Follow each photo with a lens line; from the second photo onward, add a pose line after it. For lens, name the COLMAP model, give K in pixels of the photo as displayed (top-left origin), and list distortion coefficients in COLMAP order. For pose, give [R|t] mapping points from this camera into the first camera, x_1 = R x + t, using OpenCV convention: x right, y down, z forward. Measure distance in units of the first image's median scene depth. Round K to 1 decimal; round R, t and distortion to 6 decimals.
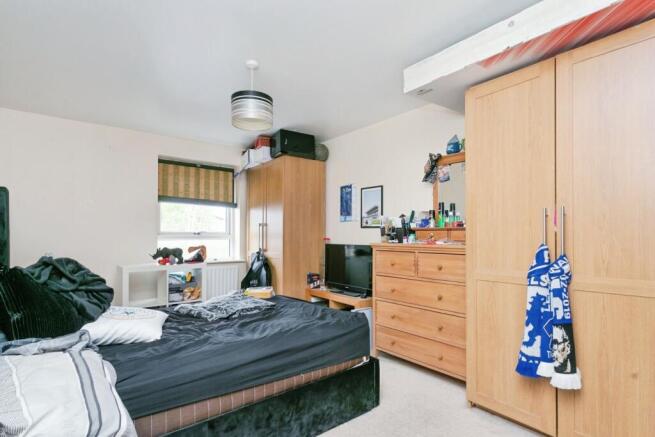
lens RADIAL K [[333.2, 0, 338.8], [0, 333.2, 219.5], [0, 0, 1]] dist [-0.000289, 0.001264]
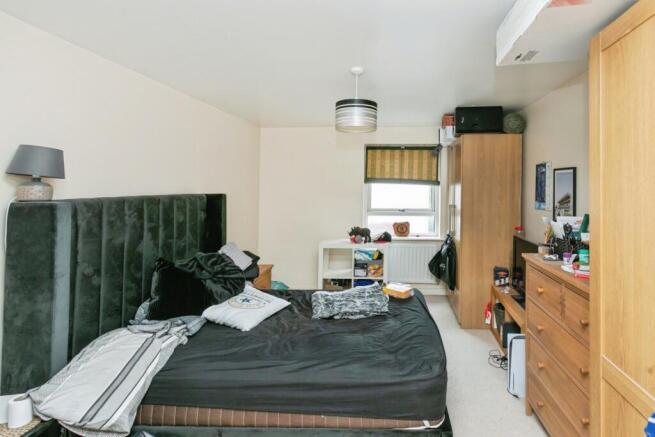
lens RADIAL K [[319.8, 0, 327.5], [0, 319.8, 188.6], [0, 0, 1]] dist [0.001352, 0.000392]
pose [[0.754288, -0.015286, -0.656365, 0.137487], [0.013999, 0.999876, -0.007198, -0.044062], [0.656394, -0.003759, 0.754409, 0.096373]]
